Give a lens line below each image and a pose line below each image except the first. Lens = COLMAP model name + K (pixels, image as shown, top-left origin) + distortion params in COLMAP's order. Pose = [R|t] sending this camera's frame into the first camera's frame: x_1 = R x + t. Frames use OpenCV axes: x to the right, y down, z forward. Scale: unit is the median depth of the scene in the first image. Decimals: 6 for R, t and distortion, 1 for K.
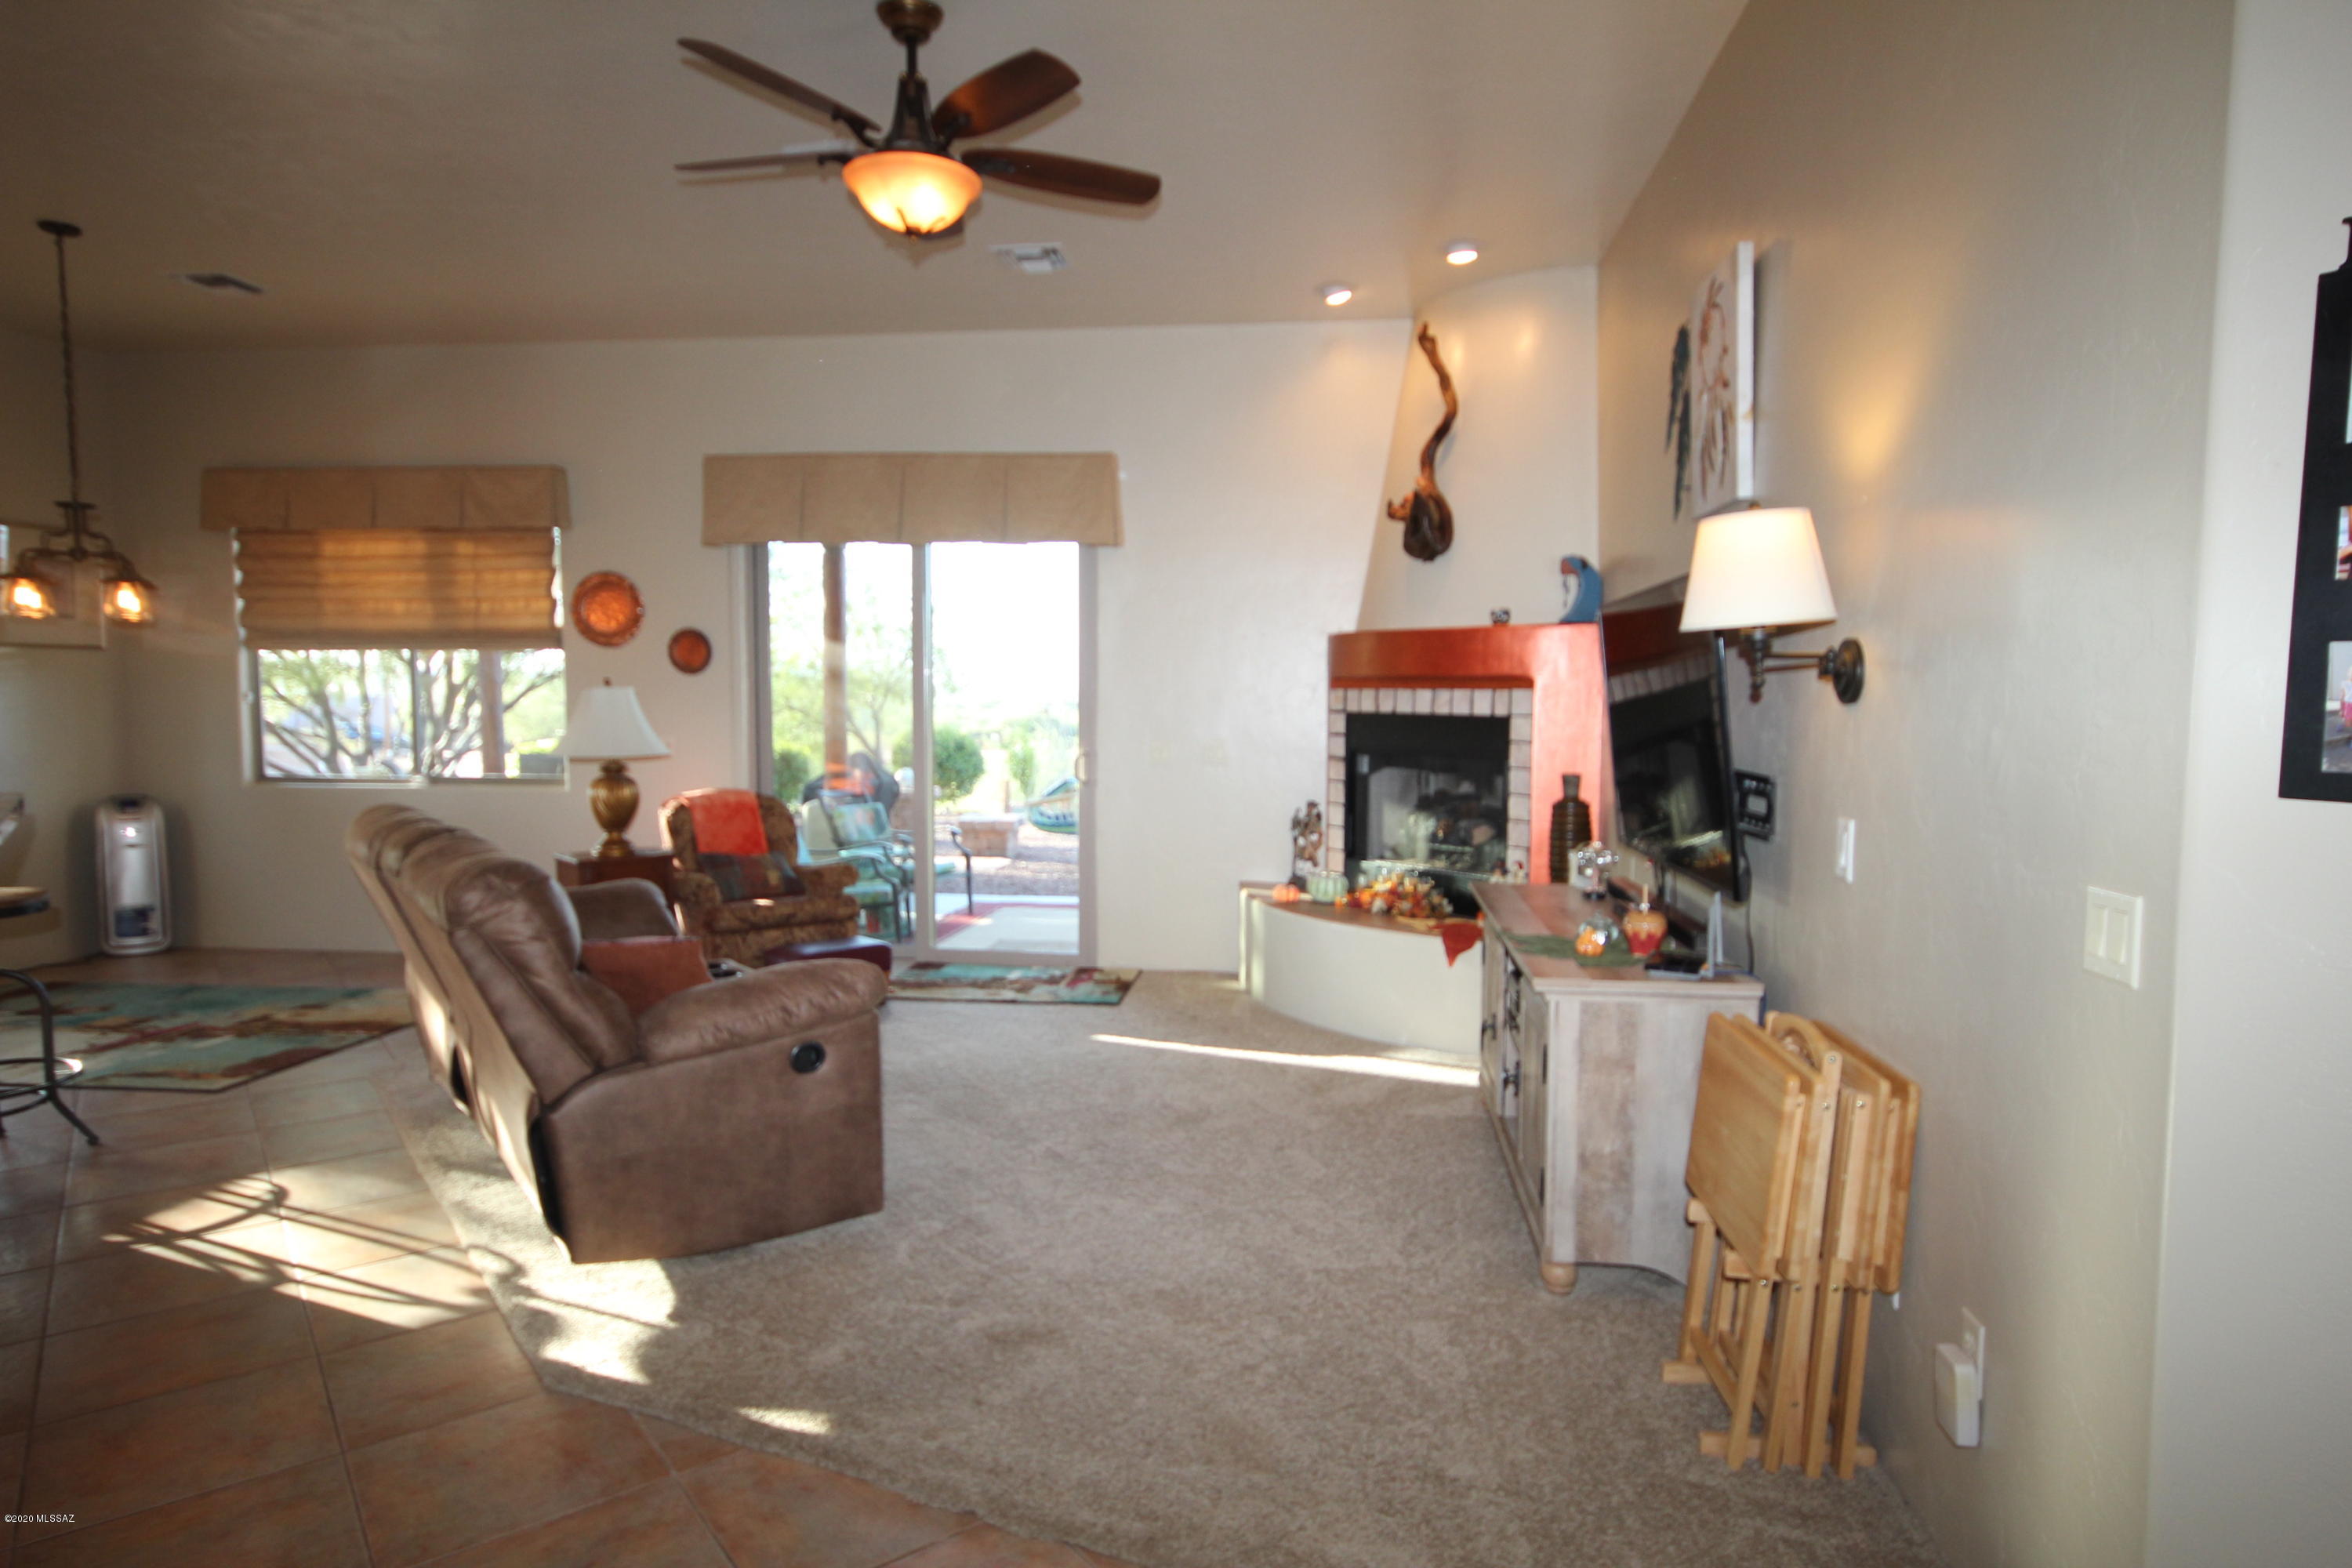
lens RADIAL K [[1272.1, 0, 1190.7], [0, 1272.1, 784.7], [0, 0, 1]] dist [-0.003360, -0.000310]
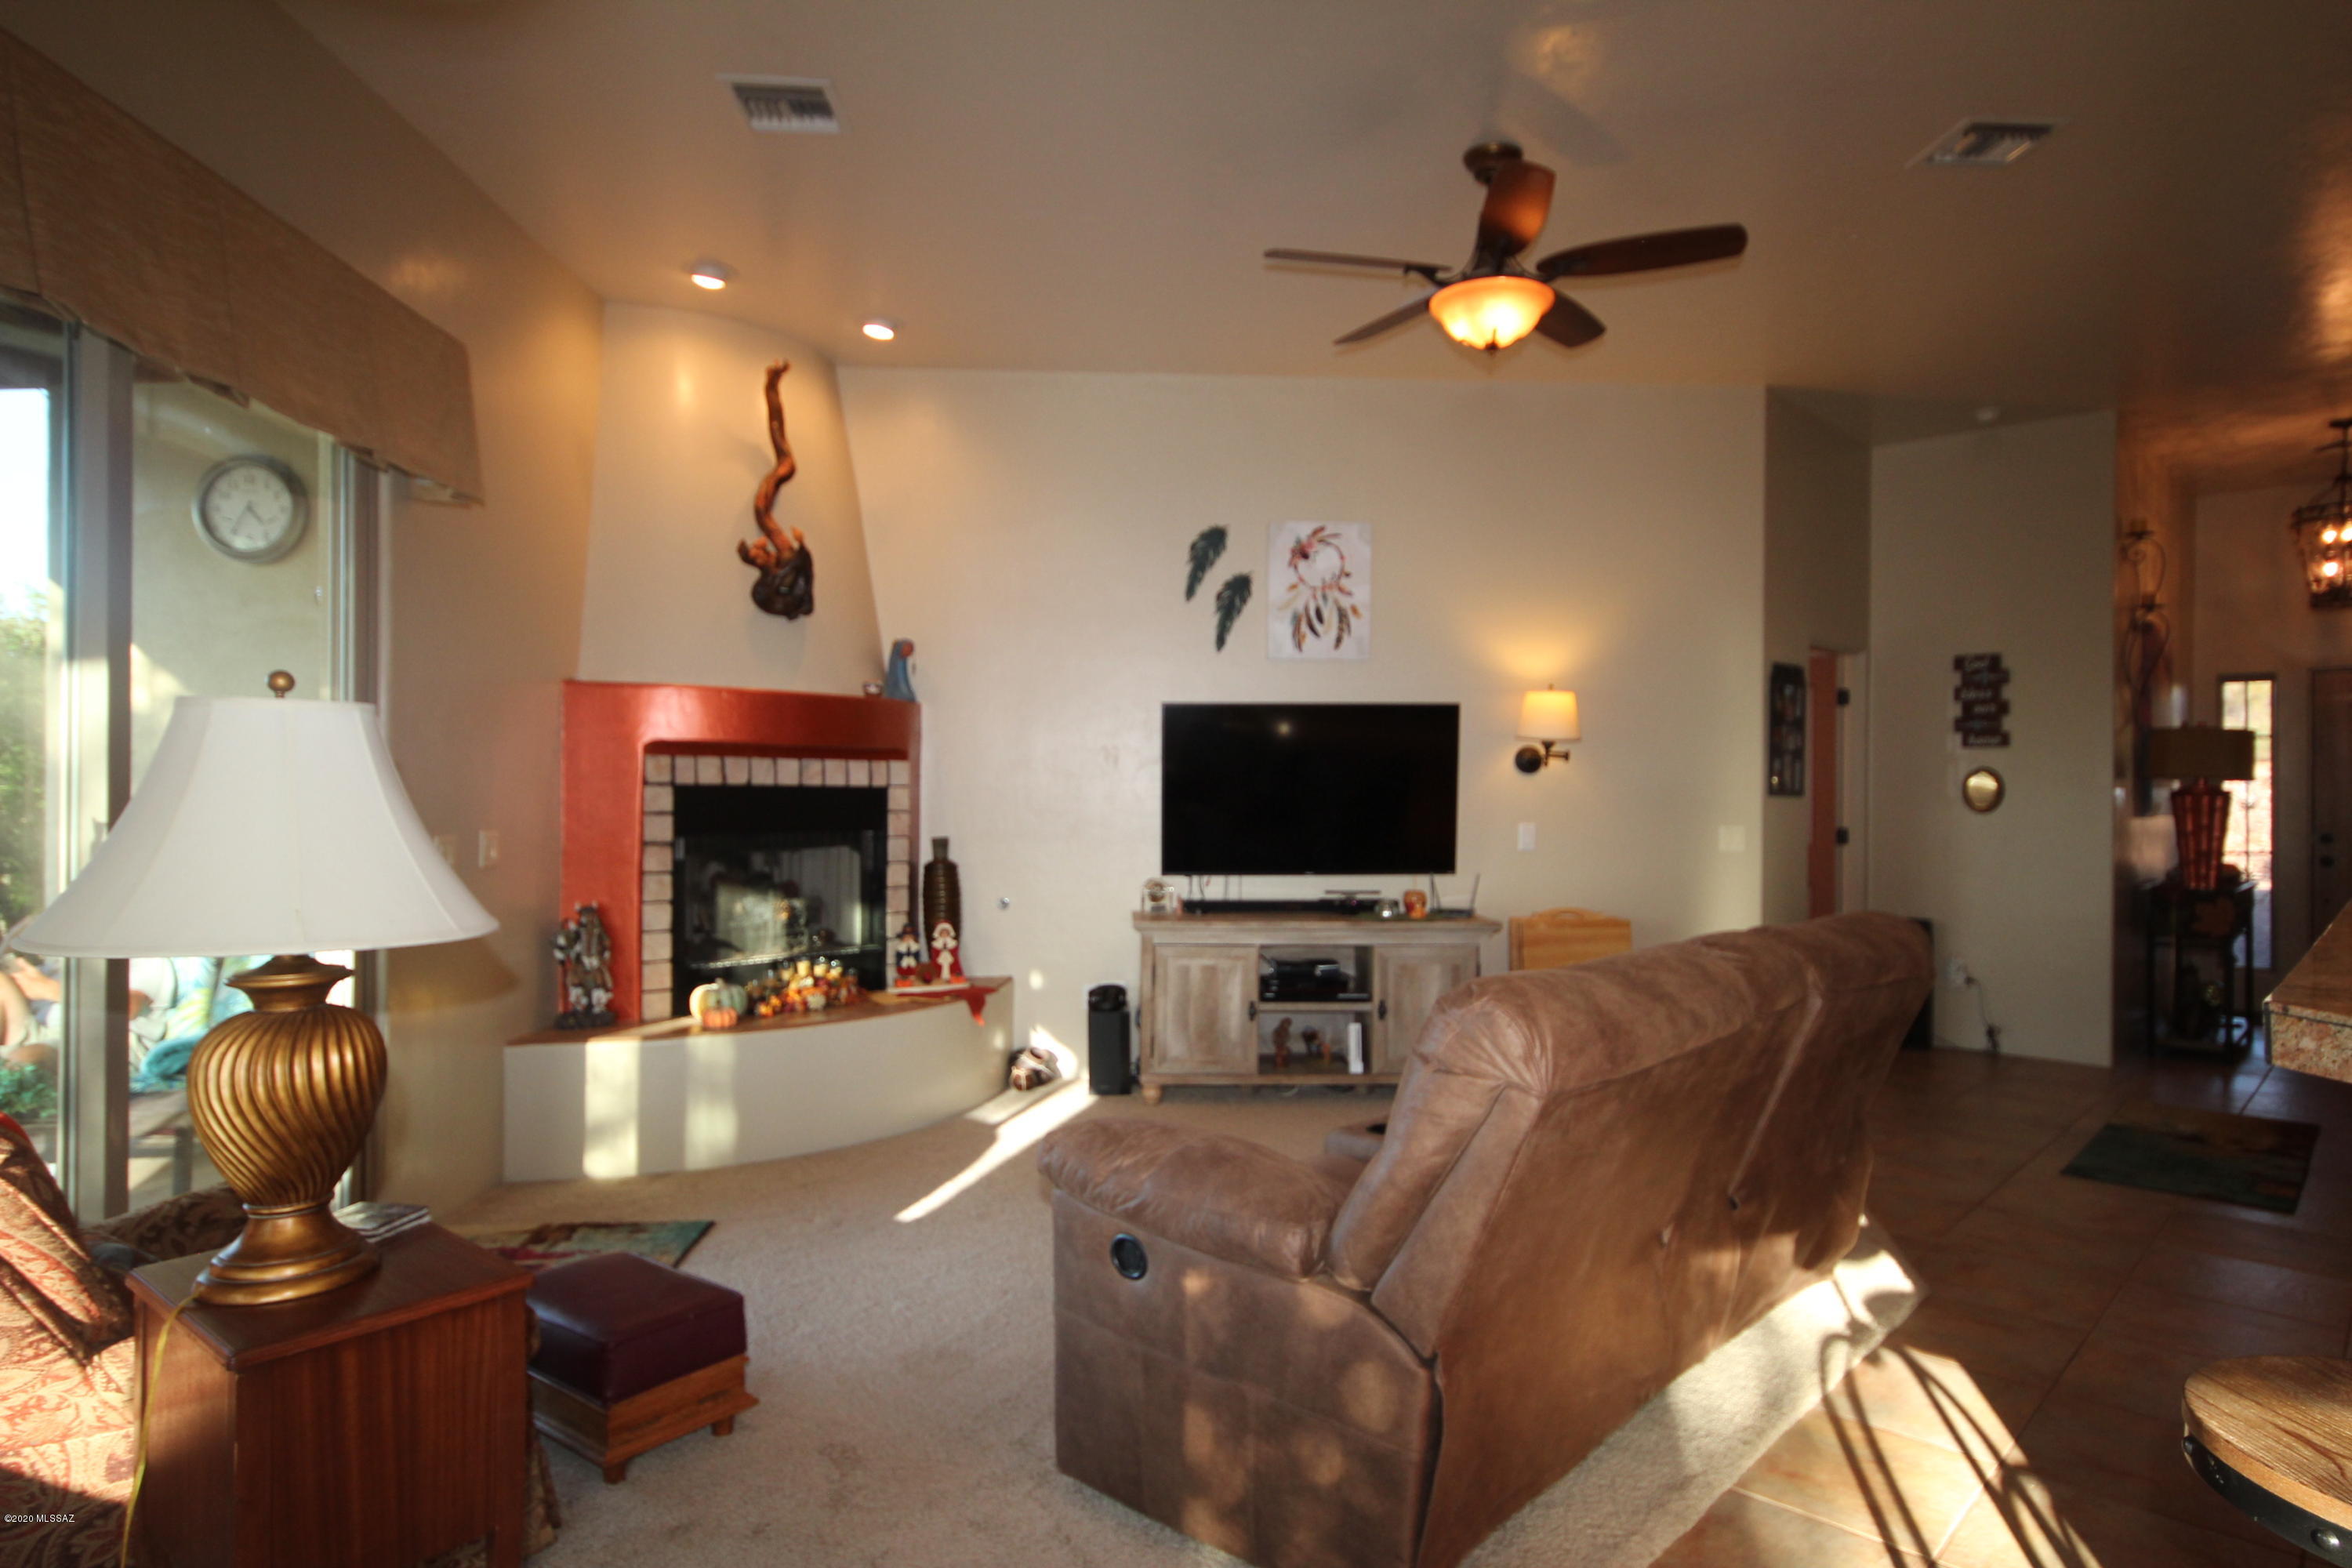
lens RADIAL K [[1272.1, 0, 1190.7], [0, 1272.1, 784.7], [0, 0, 1]] dist [-0.003360, -0.000310]
pose [[-0.131276, -0.005653, 0.991330, -0.761411], [0.062665, 0.997937, 0.013989, -0.051292], [-0.989363, 0.063958, -0.130651, 0.838466]]
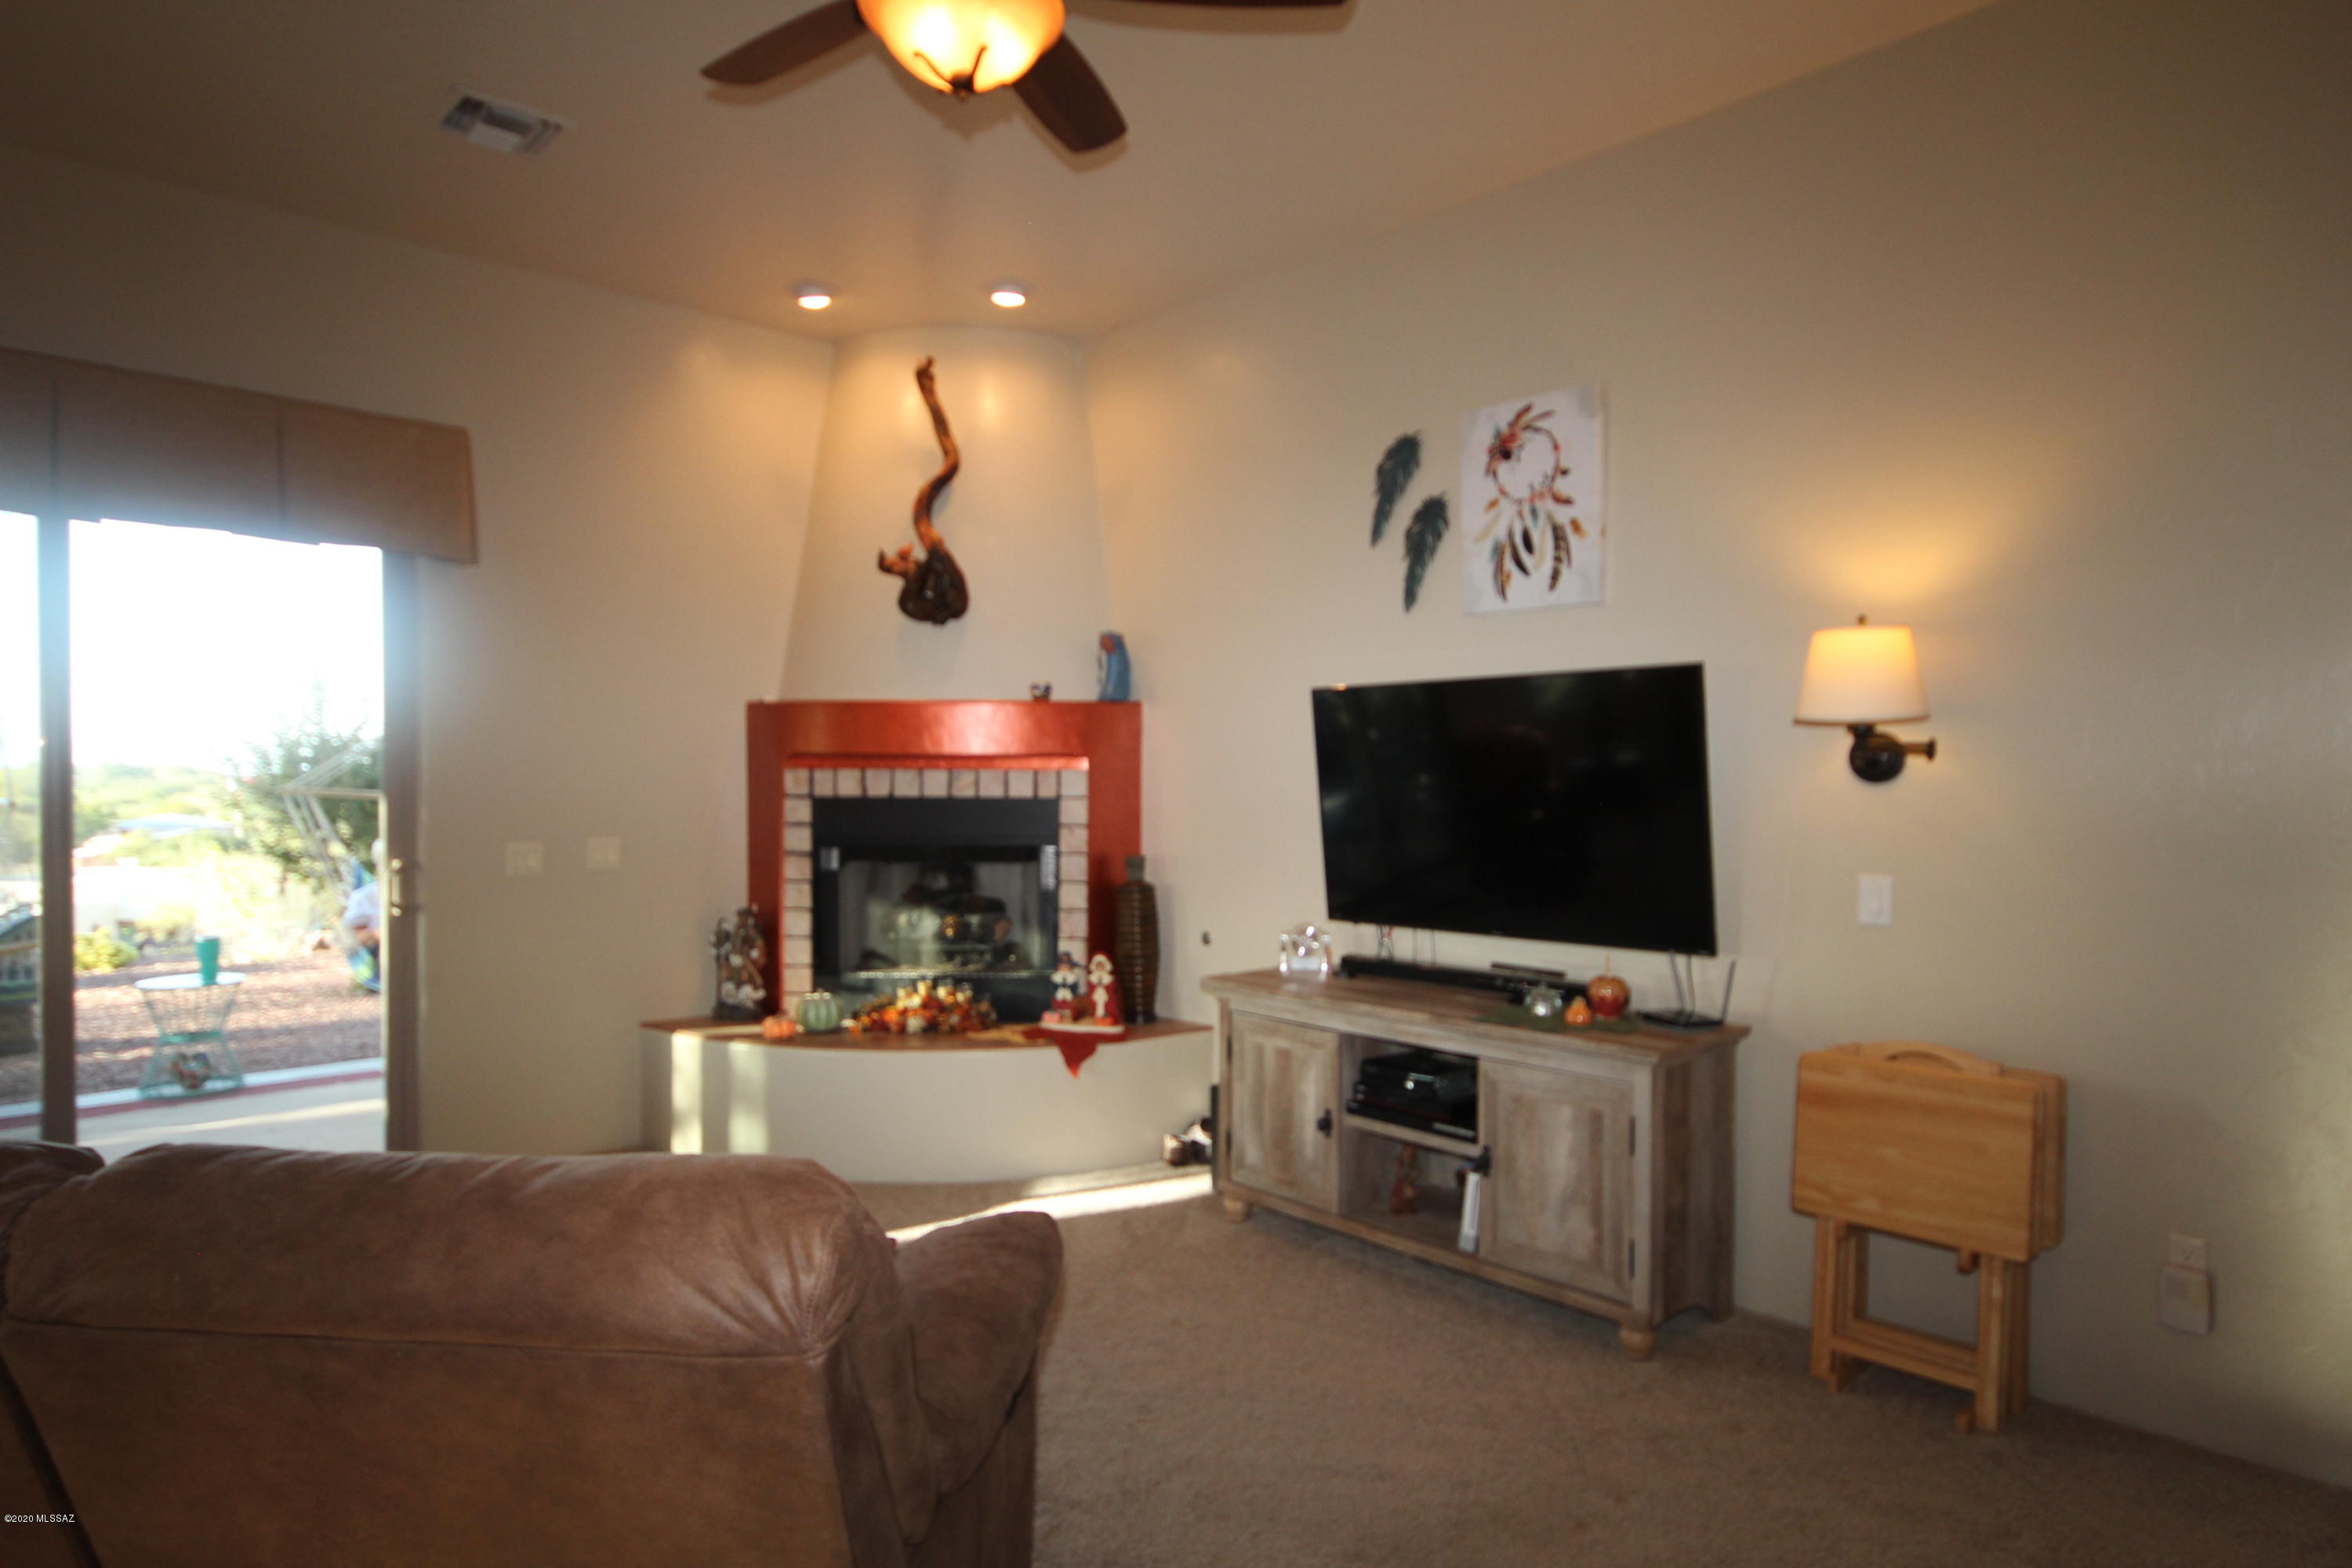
lens RADIAL K [[1319.4, 0, 1176.0], [0, 1319.4, 784.0], [0, 0, 1]] dist [0.002975, 0.000066]
pose [[0.642586, -0.013779, 0.766090, -0.409487], [0.056885, 0.997937, -0.029766, -0.028306], [-0.764099, 0.062707, 0.642044, 0.288374]]
